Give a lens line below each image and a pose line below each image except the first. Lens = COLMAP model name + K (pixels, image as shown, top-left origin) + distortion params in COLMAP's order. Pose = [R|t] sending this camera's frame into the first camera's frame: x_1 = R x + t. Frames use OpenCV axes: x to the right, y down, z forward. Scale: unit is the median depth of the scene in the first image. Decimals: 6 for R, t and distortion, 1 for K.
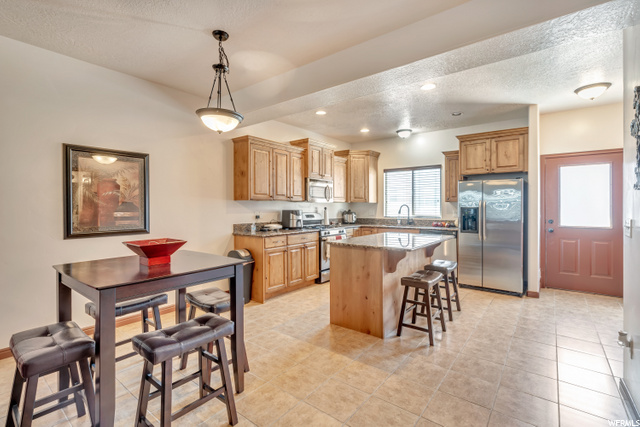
lens RADIAL K [[292.8, 0, 317.2], [0, 292.8, 206.7], [0, 0, 1]] dist [-0.008356, 0.003677]
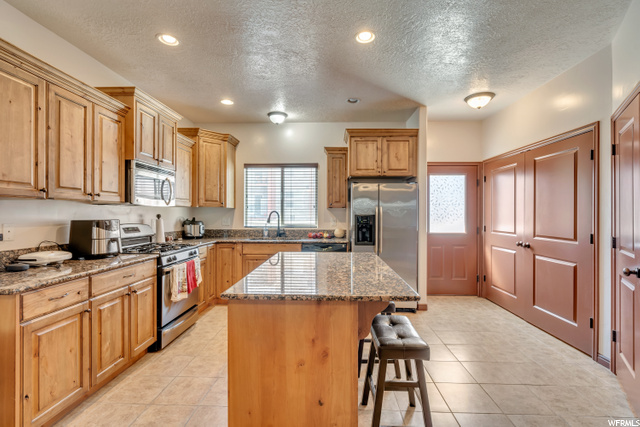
lens RADIAL K [[292.8, 0, 319.7], [0, 292.8, 211.7], [0, 0, 1]] dist [-0.008356, 0.003677]
pose [[0.807806, 0.006101, 0.589417, -0.075462], [-0.002879, 0.999975, -0.006405, -0.000680], [-0.589441, 0.003477, 0.807804, 0.386769]]
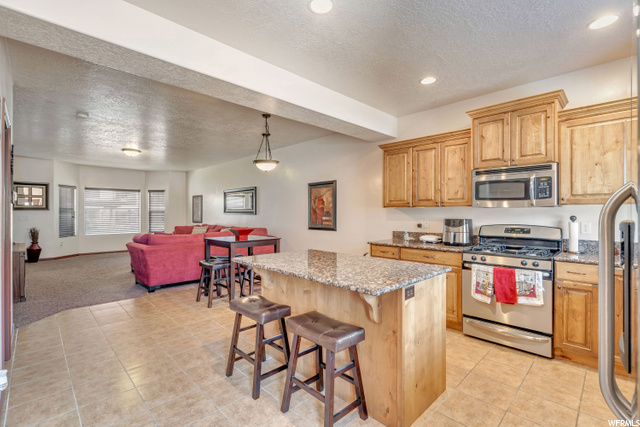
lens RADIAL K [[292.8, 0, 322.9], [0, 292.8, 211.5], [0, 0, 1]] dist [-0.008356, 0.003677]
pose [[-0.116101, -0.005343, -0.993223, 0.712195], [-0.000451, 0.999986, -0.005327, -0.003340], [0.993237, -0.000171, -0.116101, 0.804046]]
